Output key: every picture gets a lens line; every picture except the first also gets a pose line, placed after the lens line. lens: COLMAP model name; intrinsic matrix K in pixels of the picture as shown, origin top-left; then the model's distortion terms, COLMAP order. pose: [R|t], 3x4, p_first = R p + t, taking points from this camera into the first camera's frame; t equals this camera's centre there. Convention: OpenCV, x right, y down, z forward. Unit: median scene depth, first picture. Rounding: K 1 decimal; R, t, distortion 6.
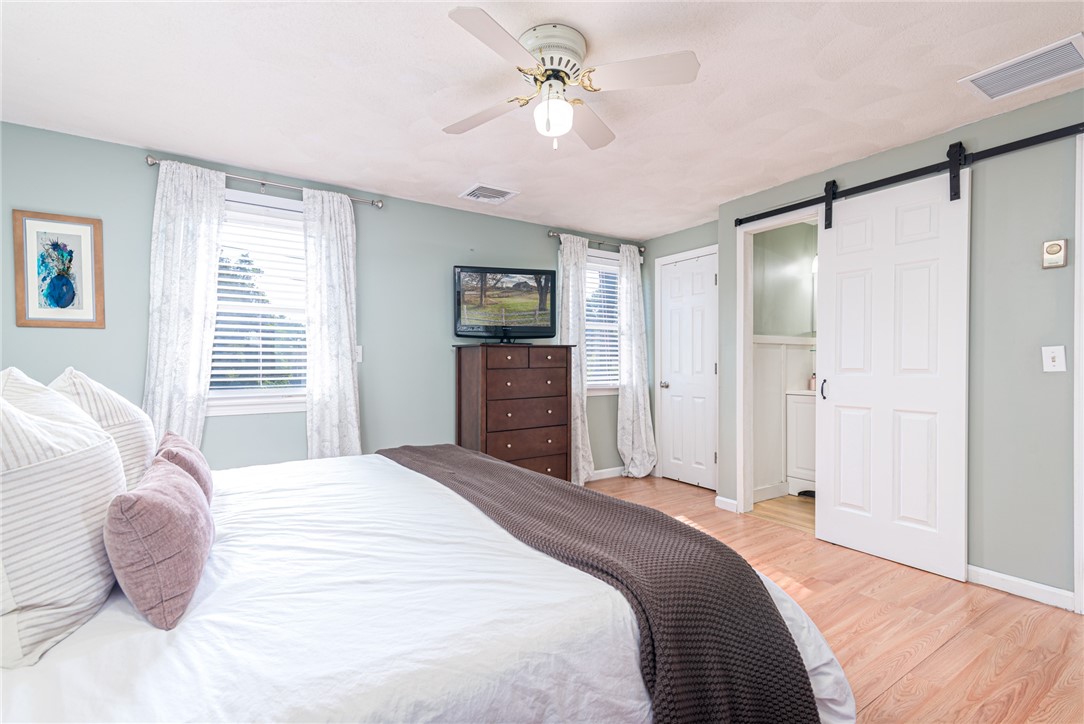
lens RADIAL K [[493.6, 0, 543.5], [0, 493.6, 367.4], [0, 0, 1]] dist [0.015835, -0.000223]
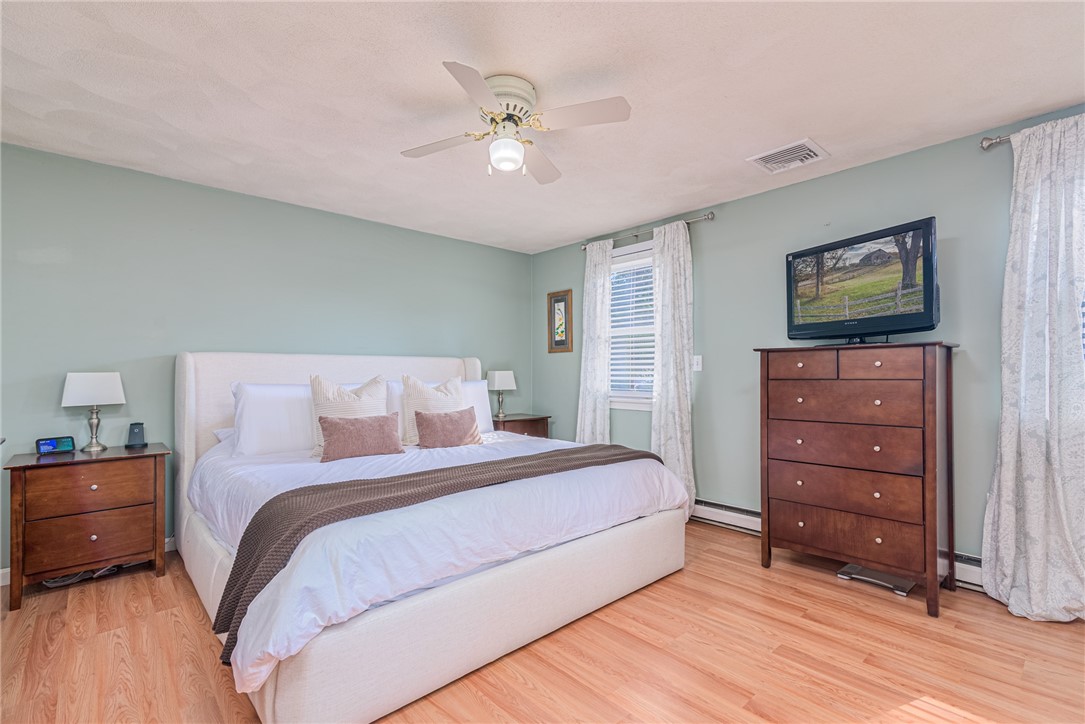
lens RADIAL K [[494.0, 0, 544.1], [0, 494.0, 367.7], [0, 0, 1]] dist [0.015835, -0.000223]
pose [[0.151321, -0.005400, -0.988470, 0.564047], [-0.005444, 0.999965, -0.006296, -0.008029], [0.988470, 0.006334, 0.151286, 0.460087]]
